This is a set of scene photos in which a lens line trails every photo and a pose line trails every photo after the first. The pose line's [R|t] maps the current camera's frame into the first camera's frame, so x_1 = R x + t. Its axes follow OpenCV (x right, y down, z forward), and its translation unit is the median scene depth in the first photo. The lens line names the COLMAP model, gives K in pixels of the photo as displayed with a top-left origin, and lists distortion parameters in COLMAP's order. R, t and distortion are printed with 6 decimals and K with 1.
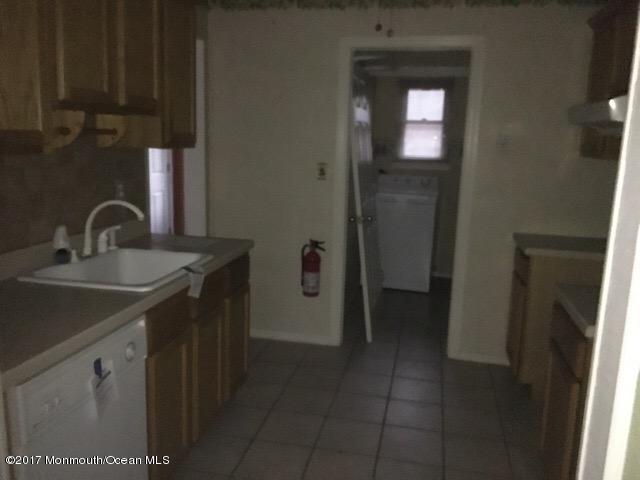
lens RADIAL K [[556.0, 0, 320.0], [0, 556.0, 240.0], [0, 0, 1]] dist [-0.006540, -0.006542]
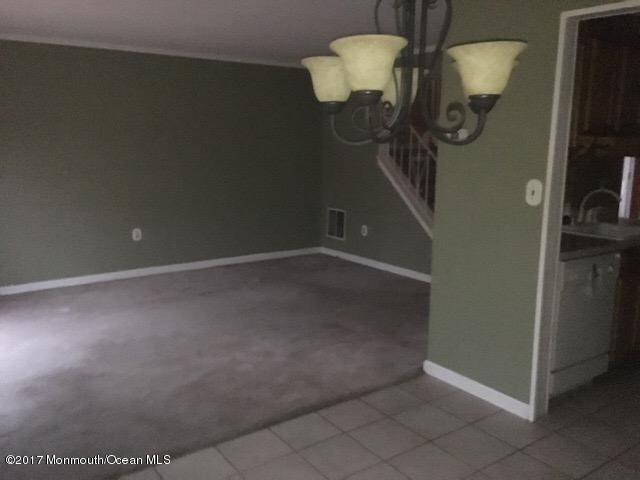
lens RADIAL K [[556.0, 0, 320.0], [0, 556.0, 240.0], [0, 0, 1]] dist [-0.006540, -0.006542]
pose [[0.726775, 0.070157, -0.683283, 0.162858], [-0.090966, 0.995839, 0.005493, 0.158161], [0.680825, 0.058164, 0.730133, -0.804416]]
